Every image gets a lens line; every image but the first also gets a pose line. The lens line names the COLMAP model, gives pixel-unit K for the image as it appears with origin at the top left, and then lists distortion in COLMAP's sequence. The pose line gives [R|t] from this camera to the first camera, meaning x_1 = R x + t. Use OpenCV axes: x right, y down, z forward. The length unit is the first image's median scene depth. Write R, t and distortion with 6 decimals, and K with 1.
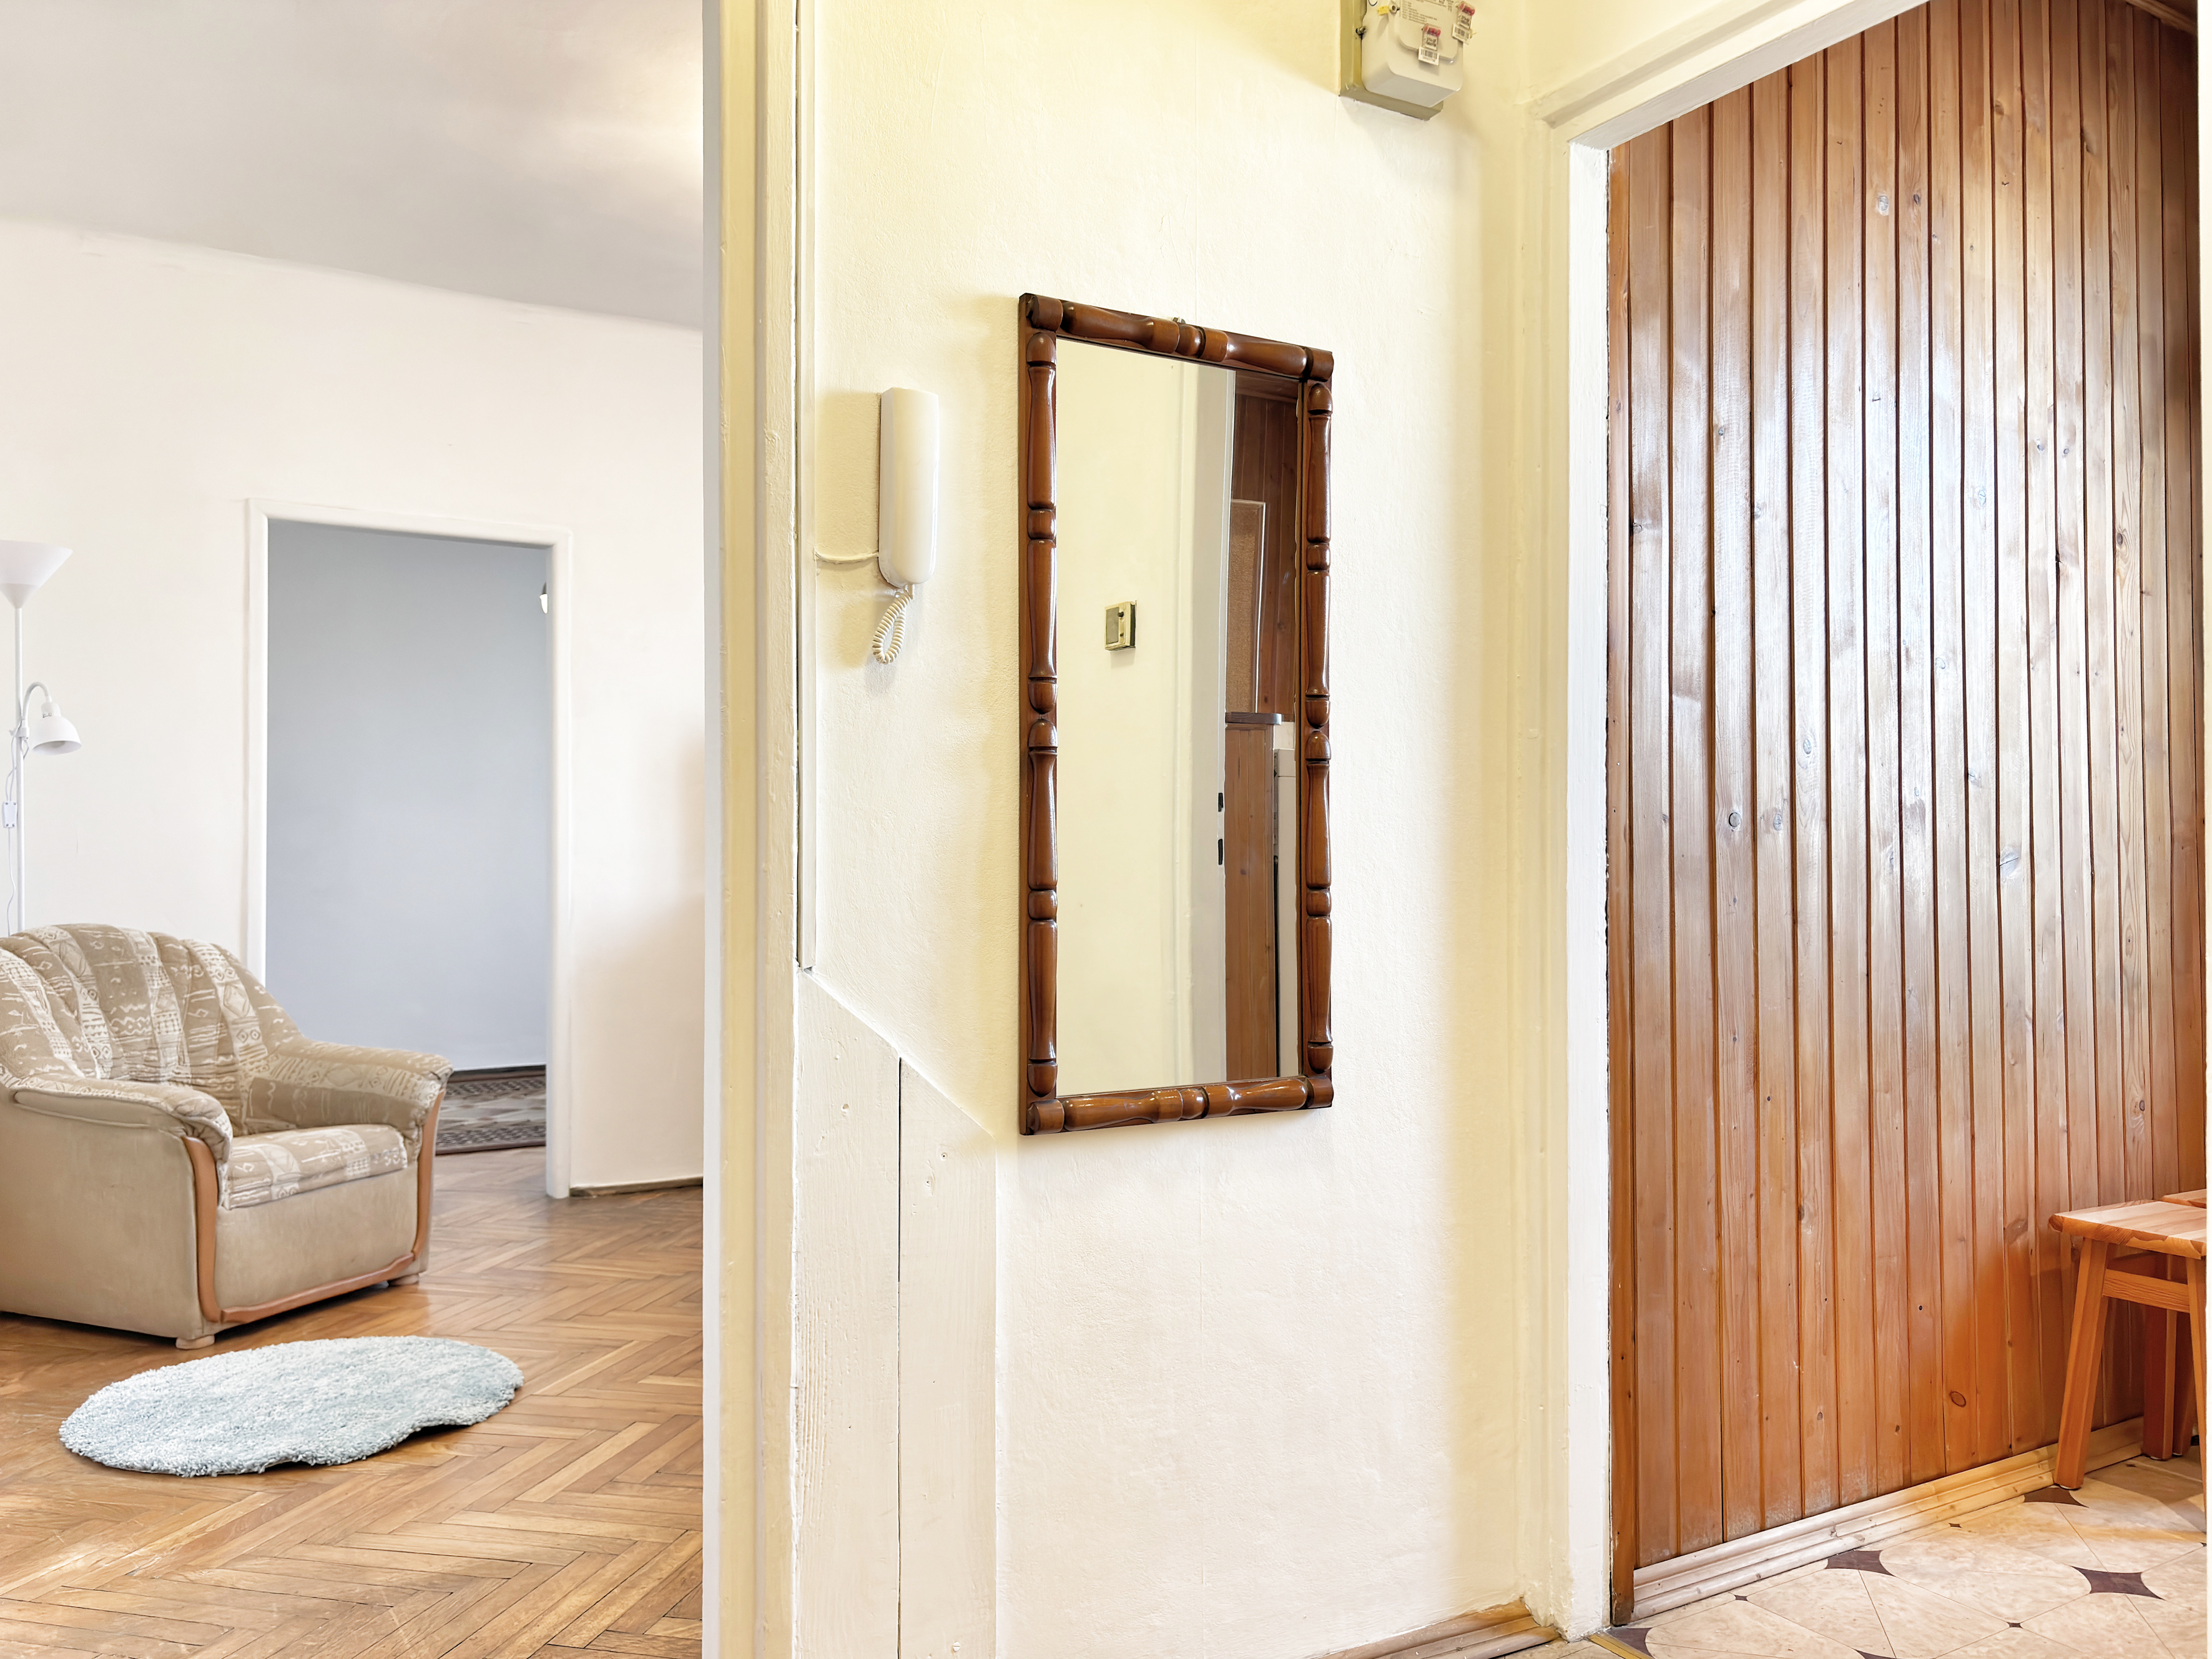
lens RADIAL K [[1664.3, 0, 1106.0], [0, 1664.3, 829.5], [0, 0, 1]] dist [0.135846, -0.168402]
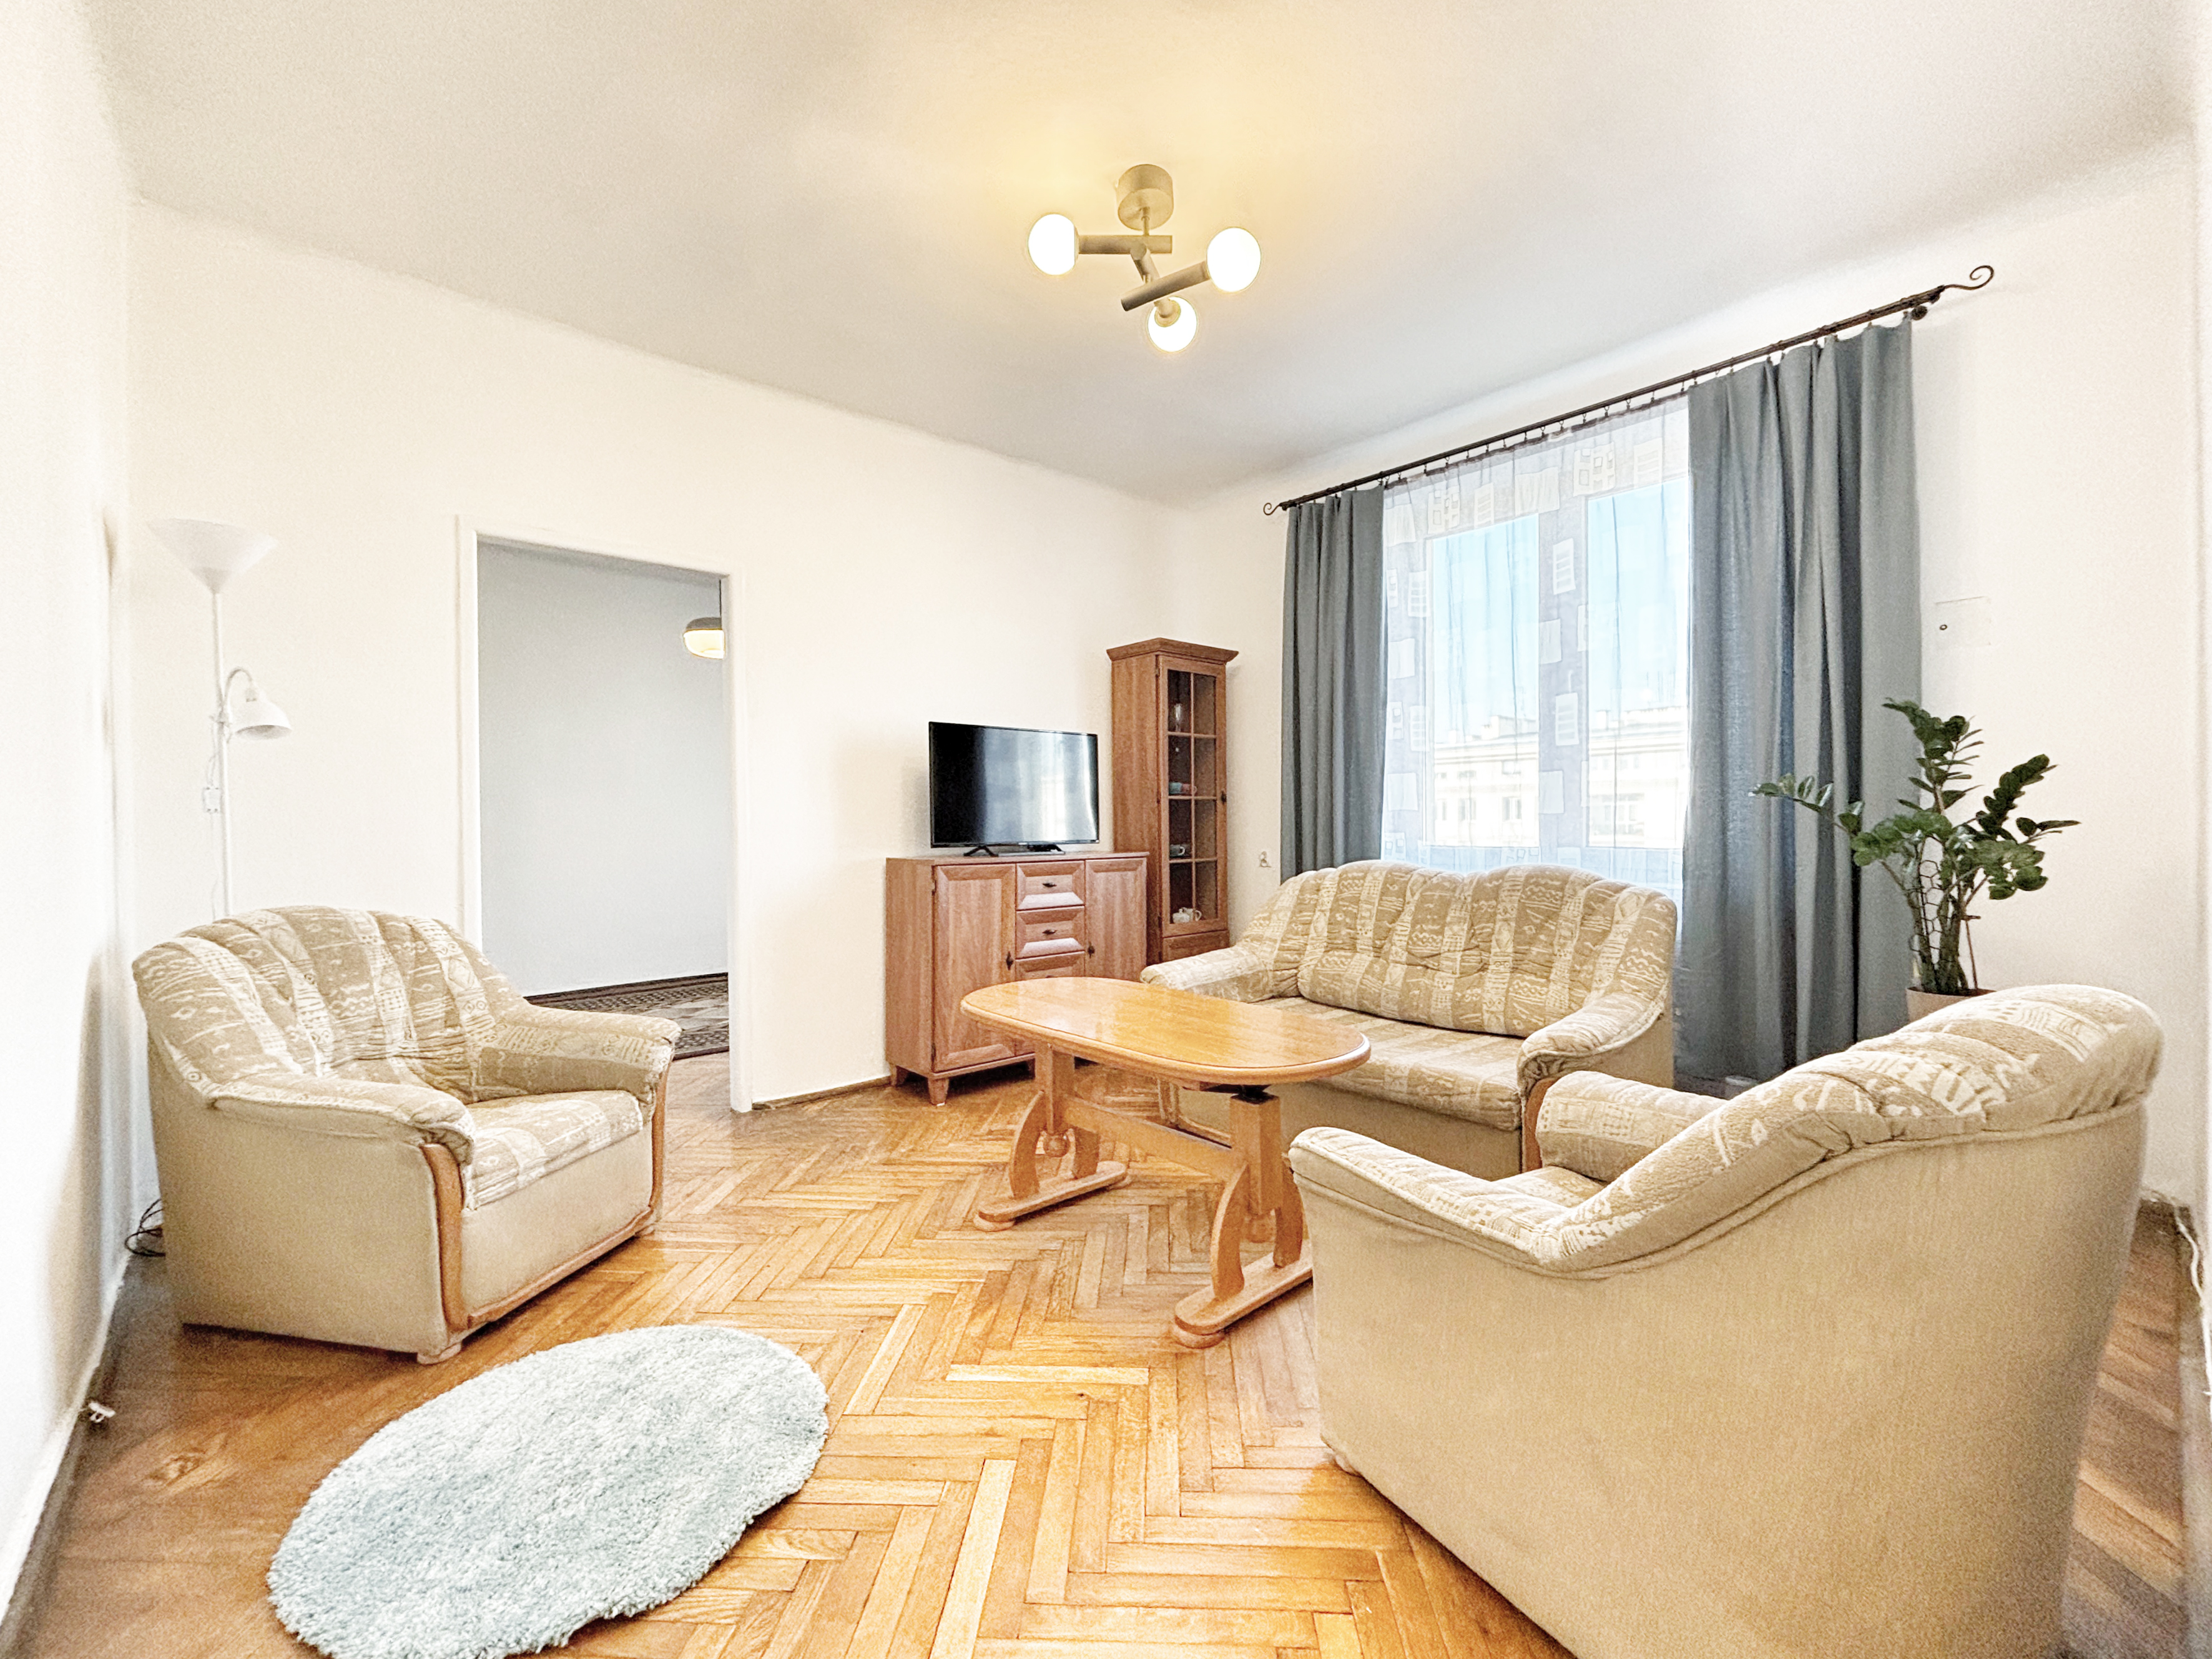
lens RADIAL K [[918.4, 0, 1106.0], [0, 918.4, 829.5], [0, 0, 1]] dist [0.001518, 0.000202]
pose [[0.984892, -0.009303, 0.172918, -0.228445], [0.005585, 0.999743, 0.021978, -0.000063], [-0.173078, -0.020680, 0.984691, 0.395067]]
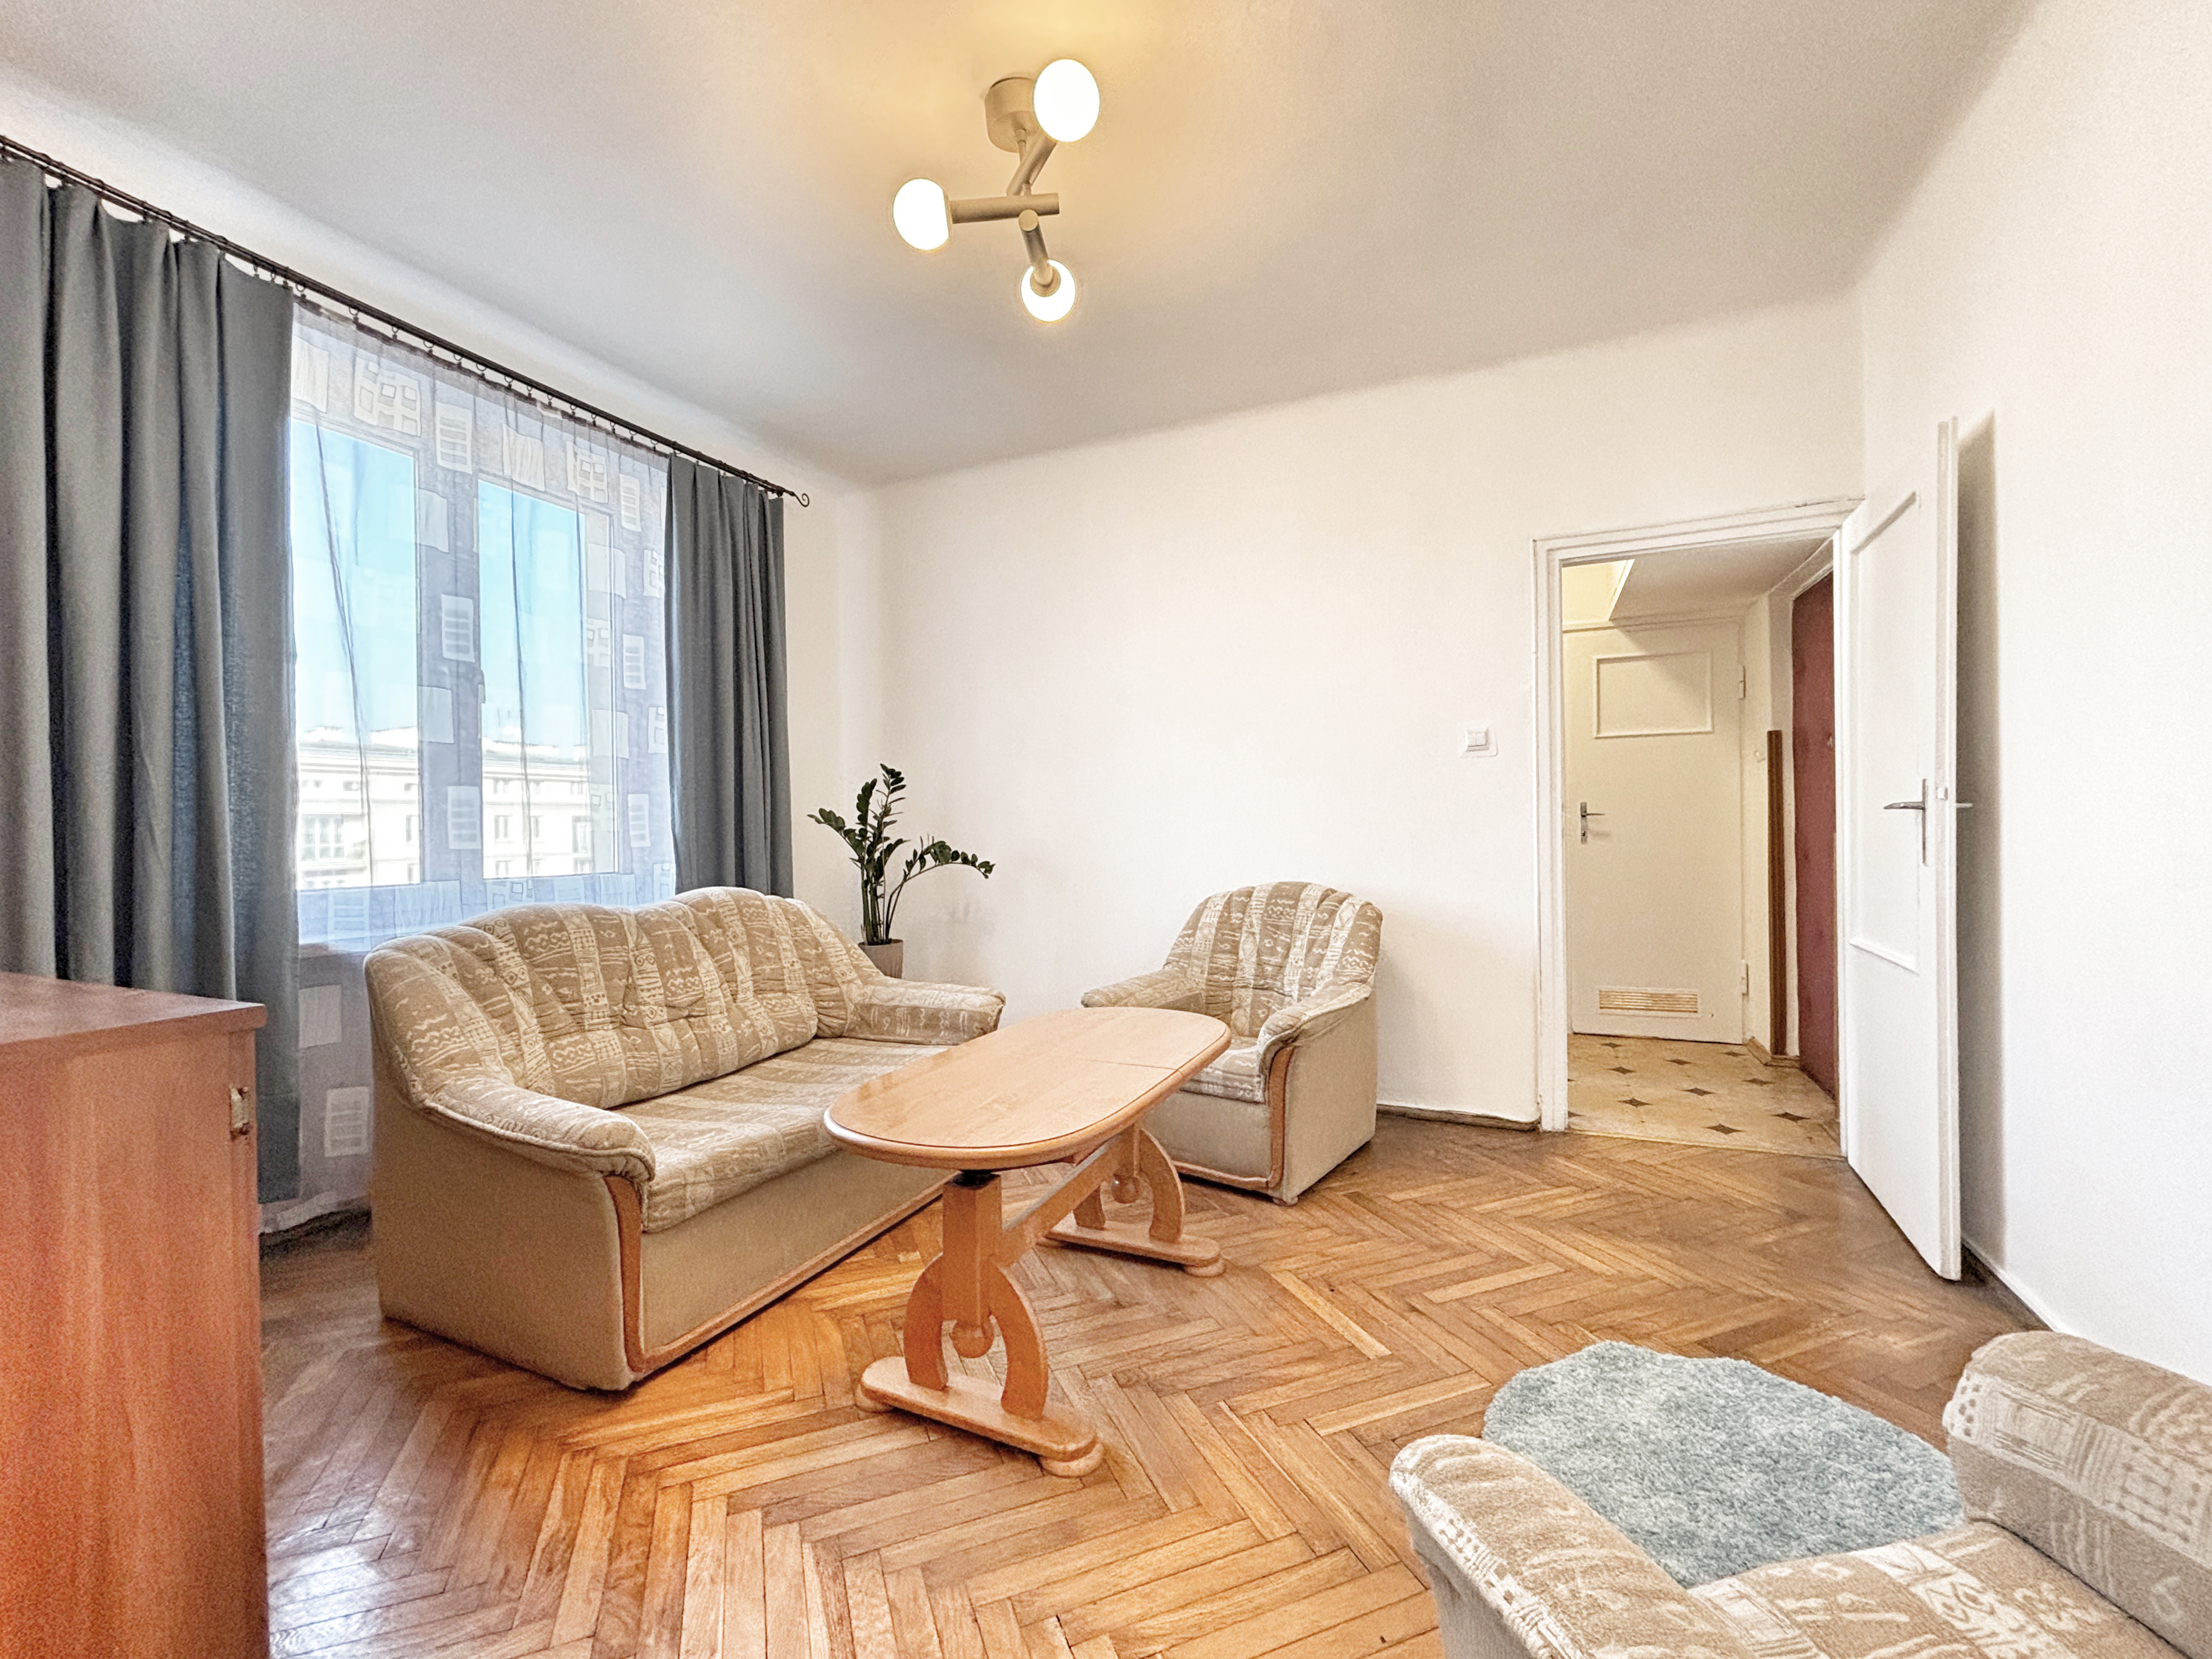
lens RADIAL K [[918.4, 0, 1106.0], [0, 918.4, 829.5], [0, 0, 1]] dist [0.001518, 0.000202]
pose [[-0.560773, -0.001379, 0.827969, -0.549844], [-0.003392, 0.999994, -0.000632, -0.003979], [-0.827963, -0.003162, -0.560774, 1.239359]]
